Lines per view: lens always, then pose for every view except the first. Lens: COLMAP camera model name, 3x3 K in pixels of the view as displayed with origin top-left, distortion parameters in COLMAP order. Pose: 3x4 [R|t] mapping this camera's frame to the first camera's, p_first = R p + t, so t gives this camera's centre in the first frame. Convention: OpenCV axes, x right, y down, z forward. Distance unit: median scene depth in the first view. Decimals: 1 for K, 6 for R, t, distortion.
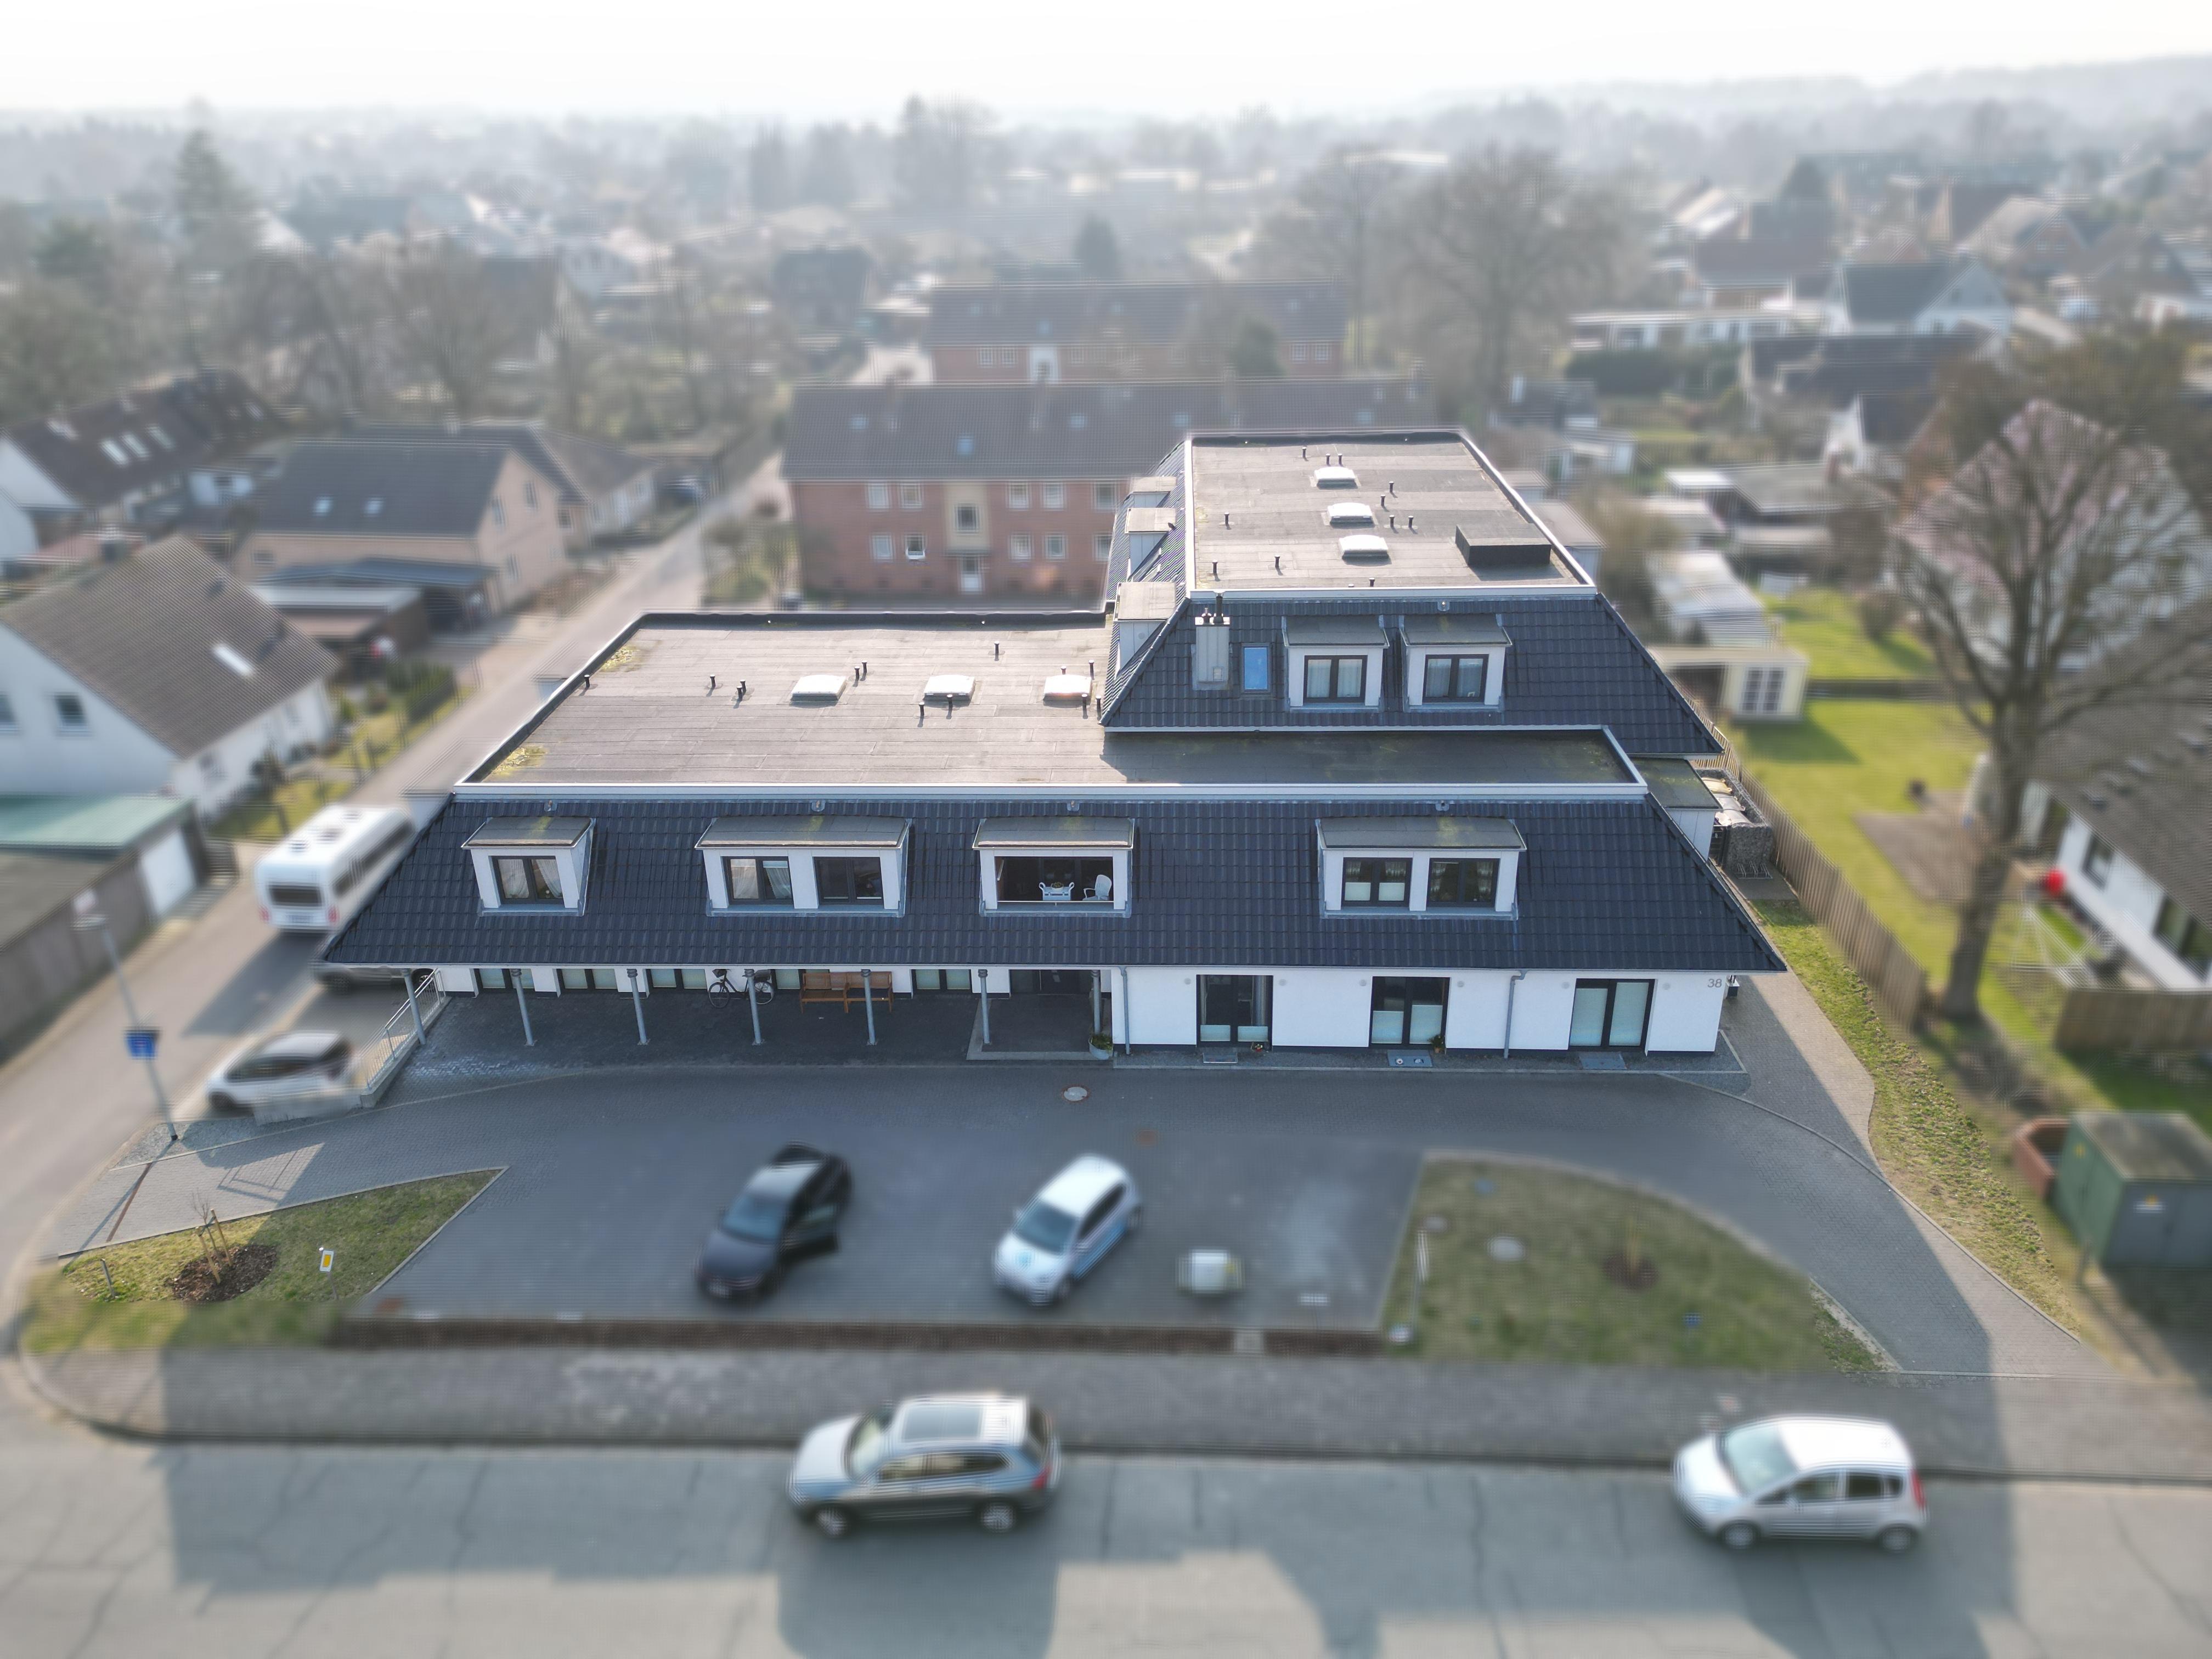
lens RADIAL K [[1552.1, 0, 1106.0], [0, 1552.1, 829.5], [0, 0, 1]] dist [0.065151, -0.048878]
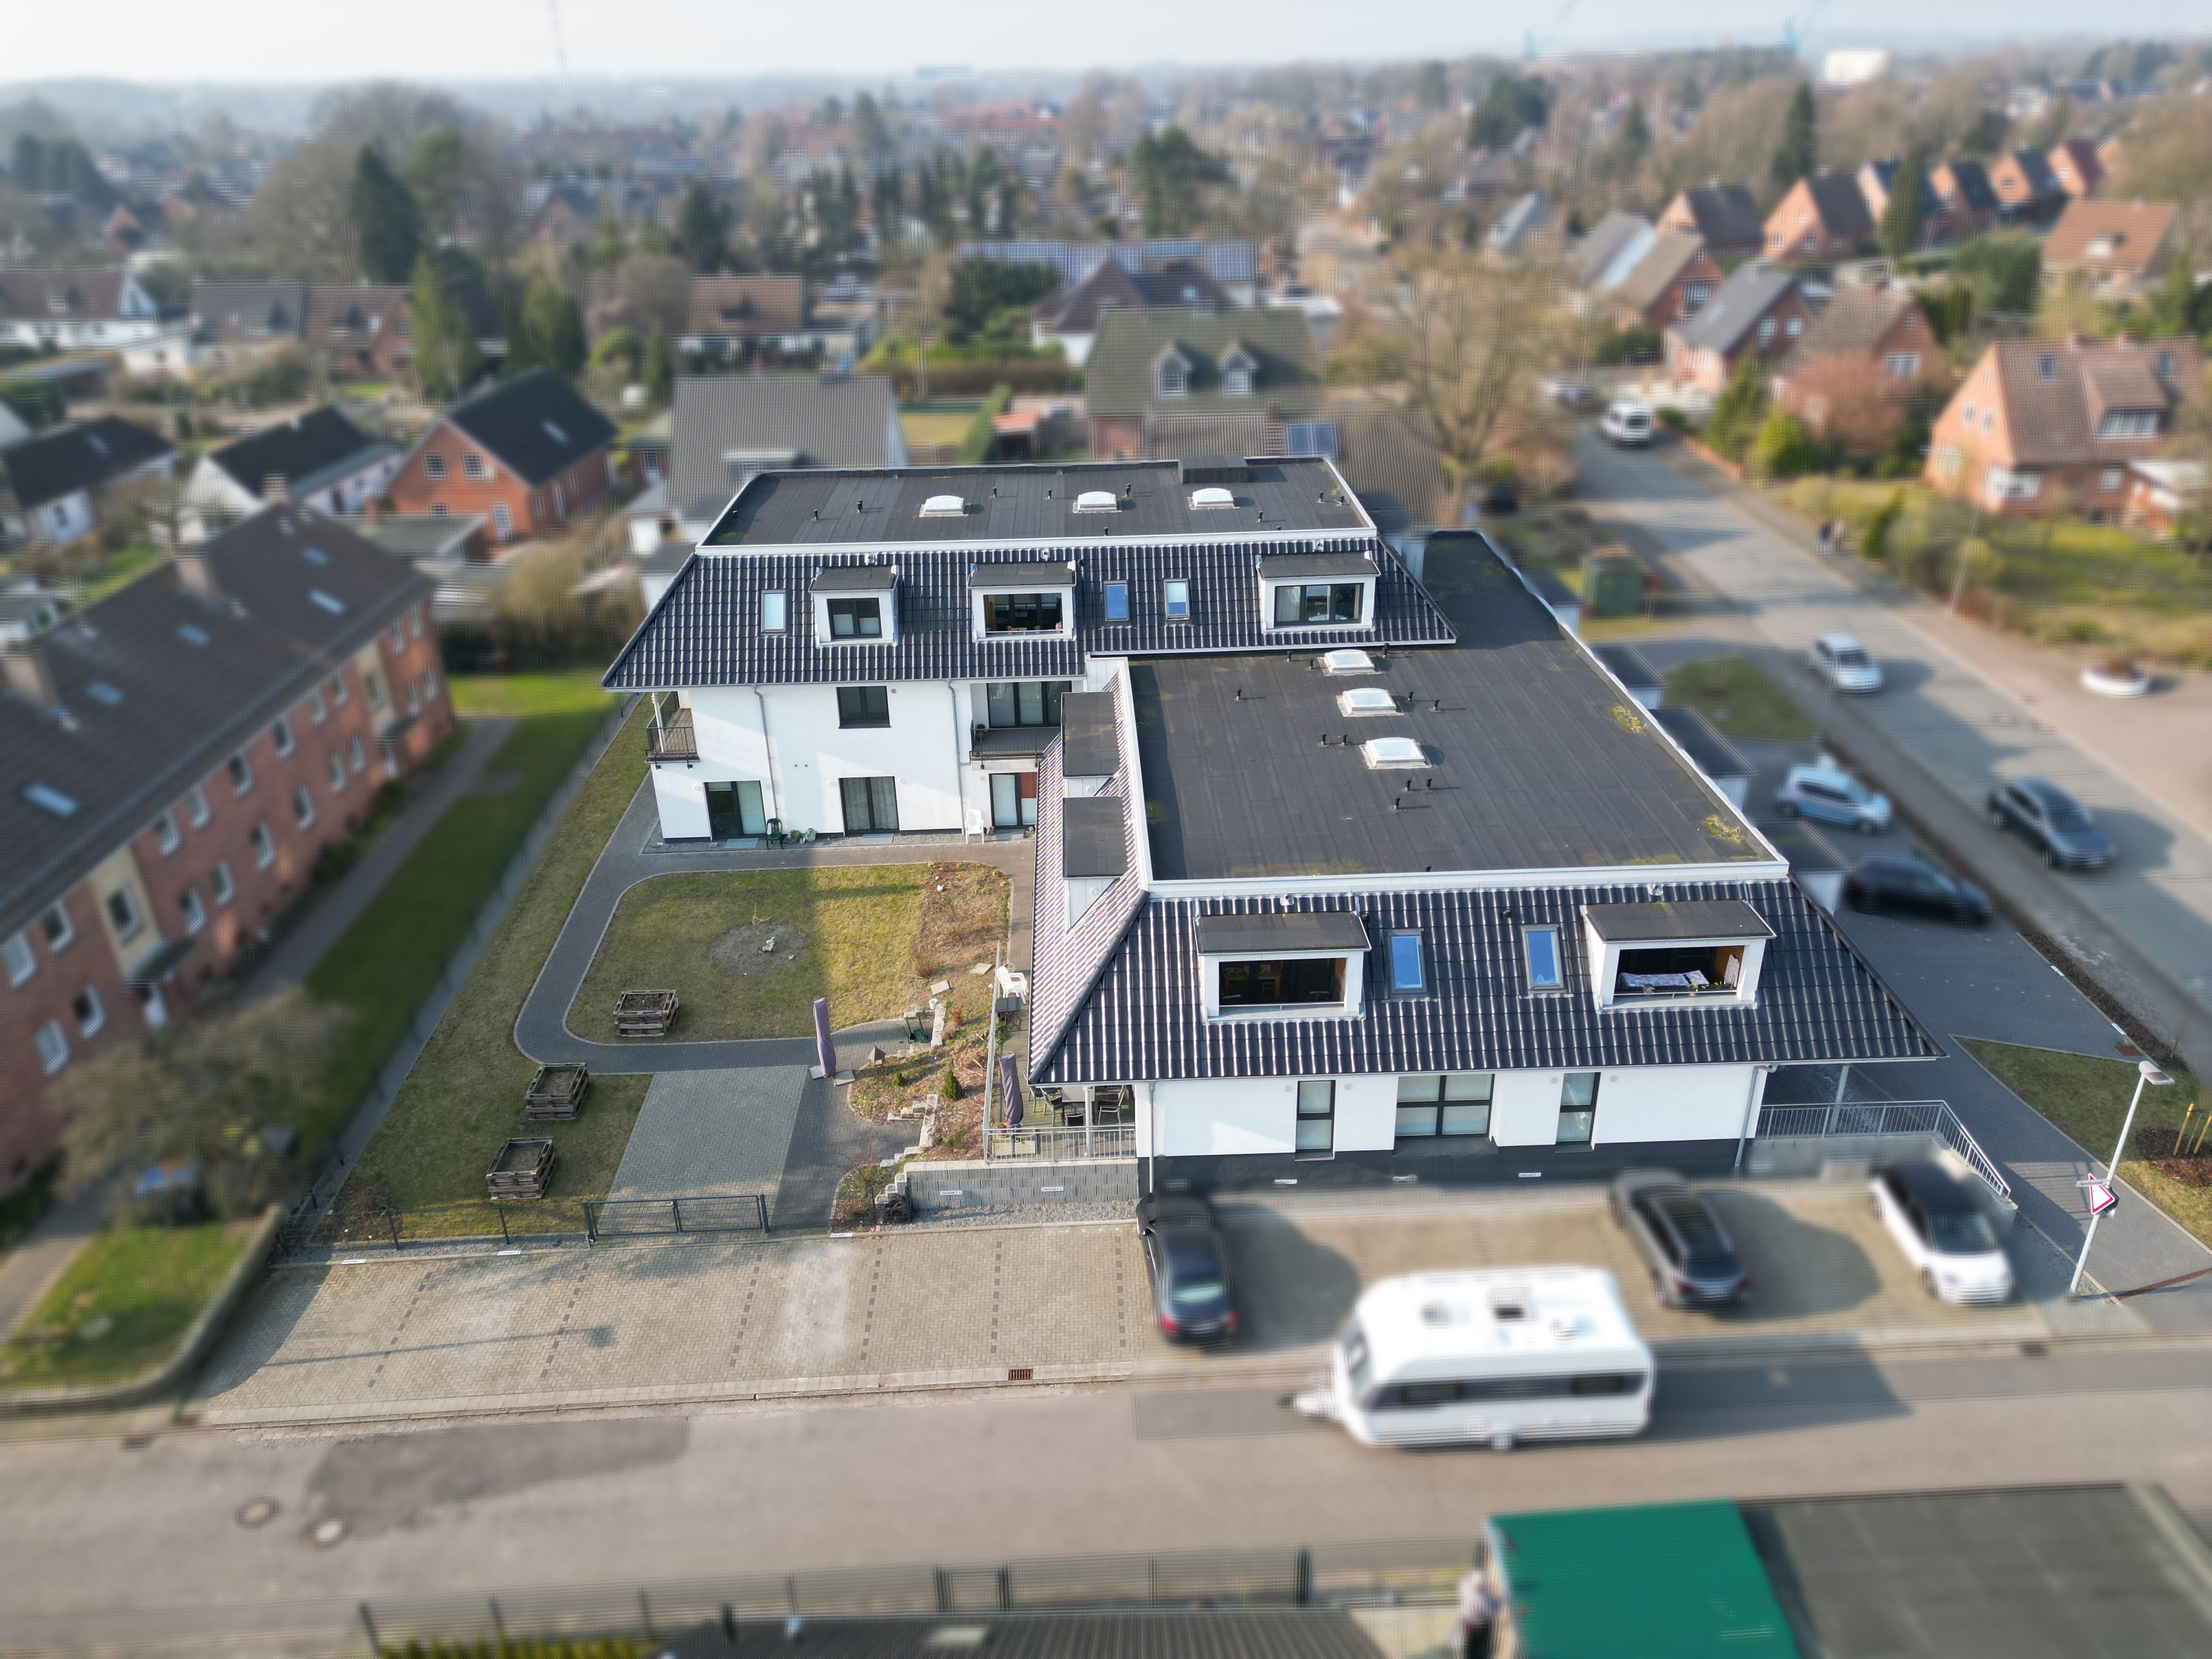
lens RADIAL K [[1552.1, 0, 1106.0], [0, 1552.1, 829.5], [0, 0, 1]] dist [0.065151, -0.048878]
pose [[-0.074019, -0.416748, 0.906003, -1.243350], [0.442455, 0.800460, 0.404348, -0.608708], [-0.893731, 0.430795, 0.125143, 1.268016]]
